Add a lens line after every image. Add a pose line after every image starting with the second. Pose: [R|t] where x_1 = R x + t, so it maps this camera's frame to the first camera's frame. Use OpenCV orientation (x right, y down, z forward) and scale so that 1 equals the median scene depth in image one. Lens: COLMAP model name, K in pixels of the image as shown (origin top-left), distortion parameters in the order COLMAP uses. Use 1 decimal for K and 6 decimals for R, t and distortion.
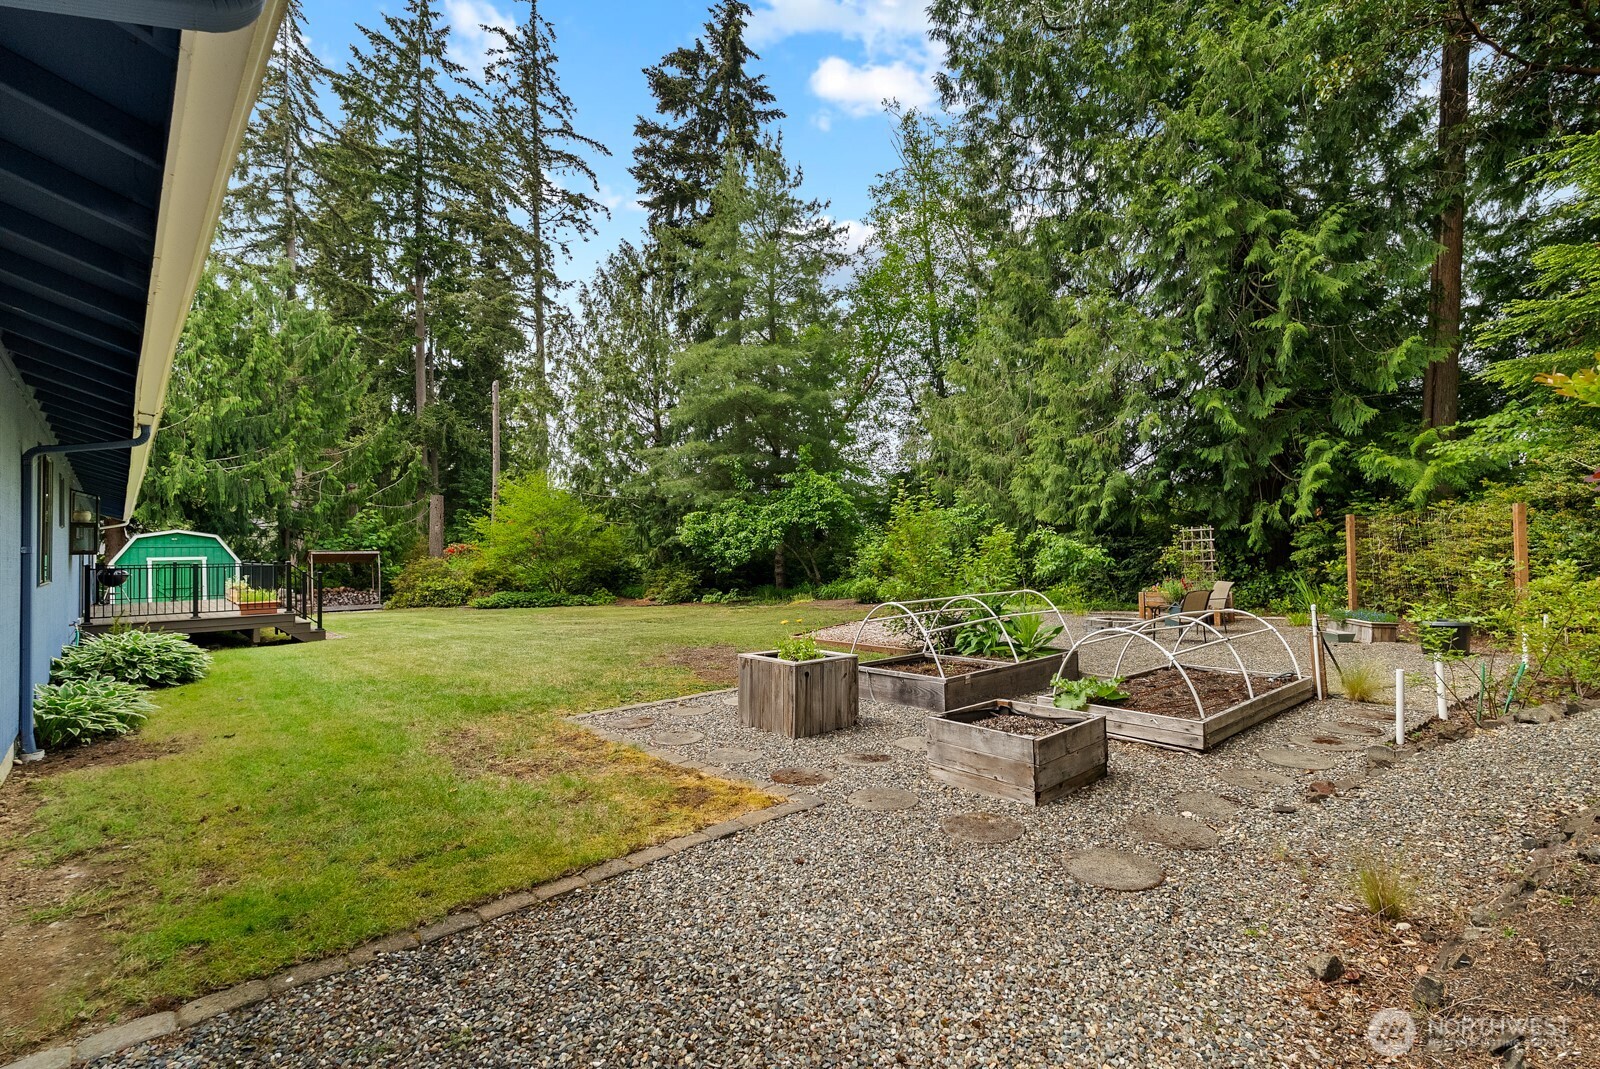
lens RADIAL K [[714.6, 0, 800.0], [0, 714.6, 534.5], [0, 0, 1]] dist [0.000031, -0.000453]
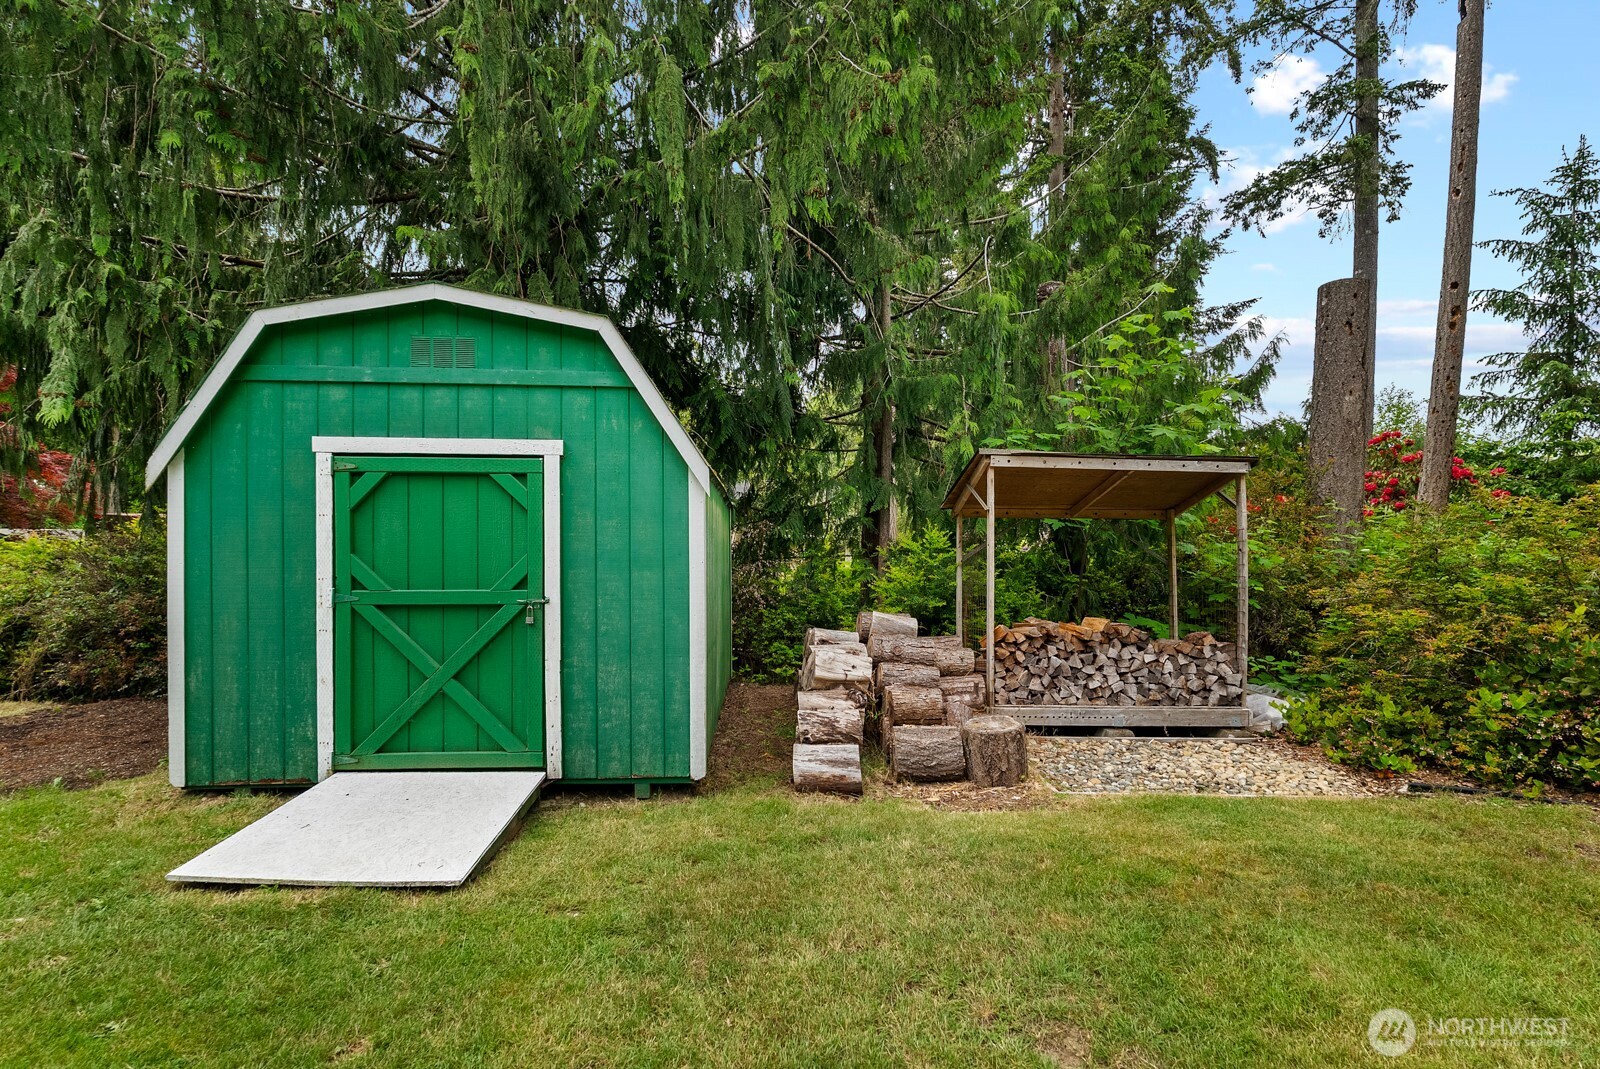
lens RADIAL K [[725.4, 0, 808.7], [0, 725.4, 546.6], [0, 0, 1]] dist [-0.000750, -0.000575]
pose [[0.776084, 0.021829, -0.630252, -0.578884], [-0.009100, 0.999684, 0.023419, 0.046040], [0.630564, -0.012440, 0.776038, 0.777540]]
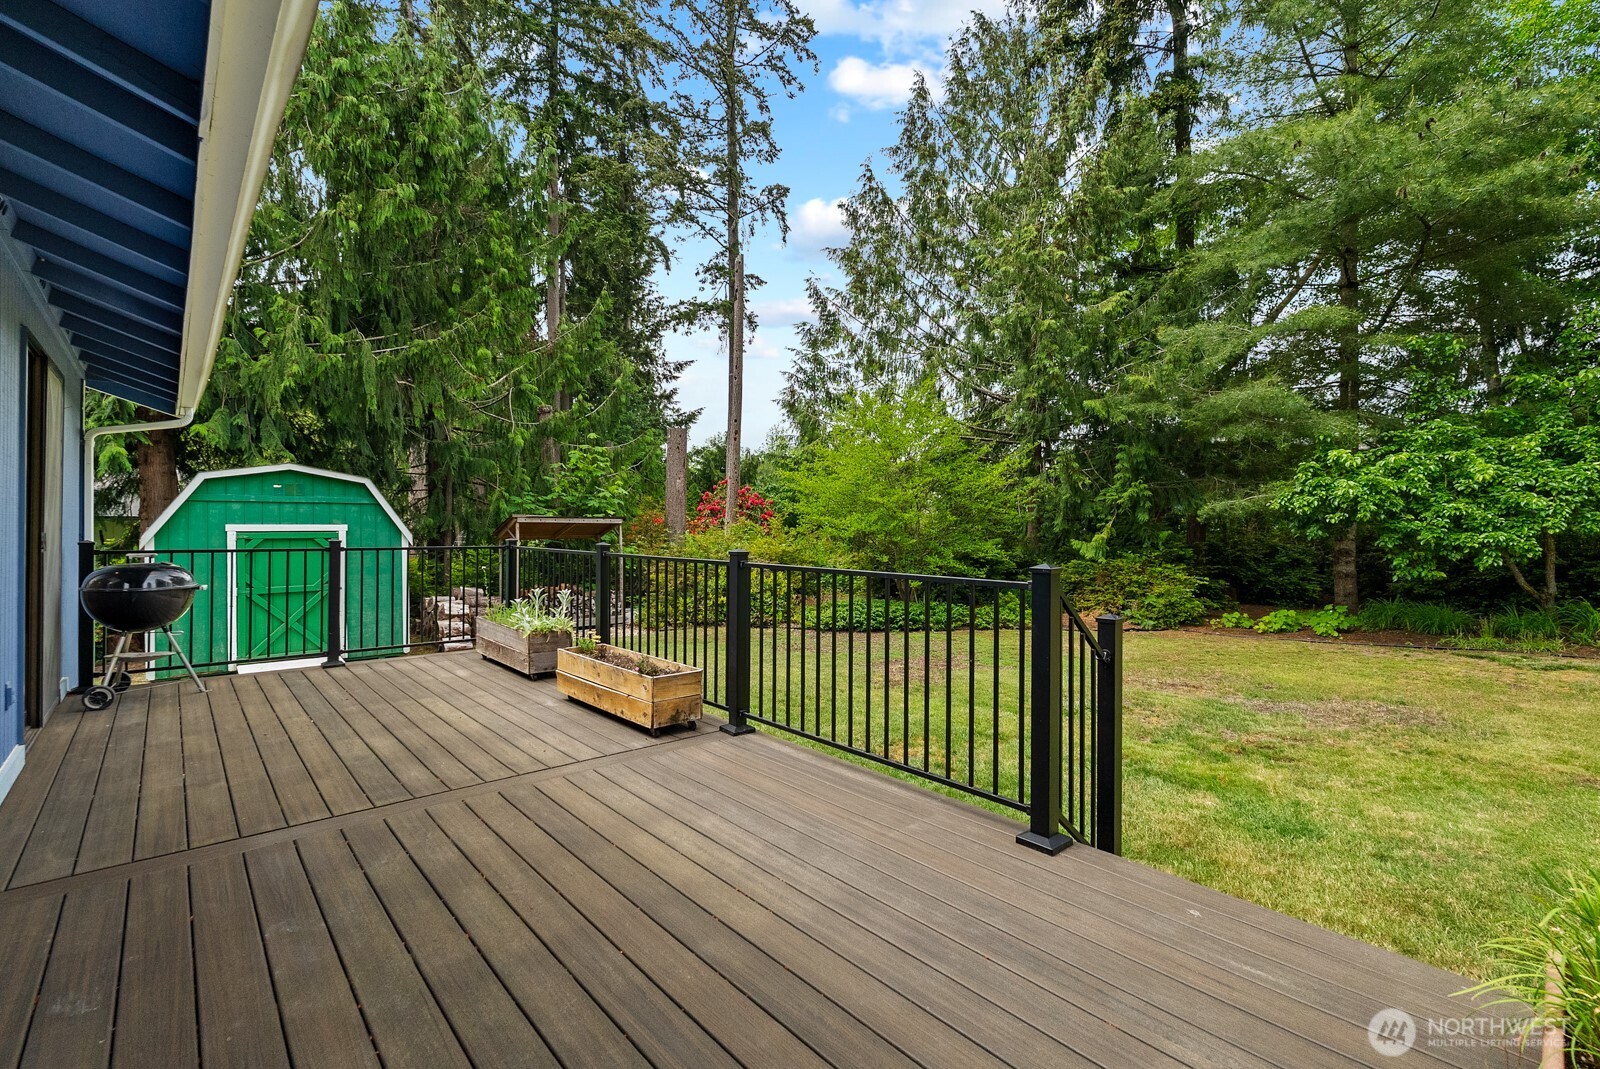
lens RADIAL K [[706.5, 0, 794.8], [0, 706.5, 533.3], [0, 0, 1]] dist [-0.005077, -0.000013]
pose [[0.999239, 0.018455, -0.034373, -0.457112], [-0.017483, 0.999445, 0.028357, 0.015941], [0.034877, -0.027734, 0.999007, 0.480273]]
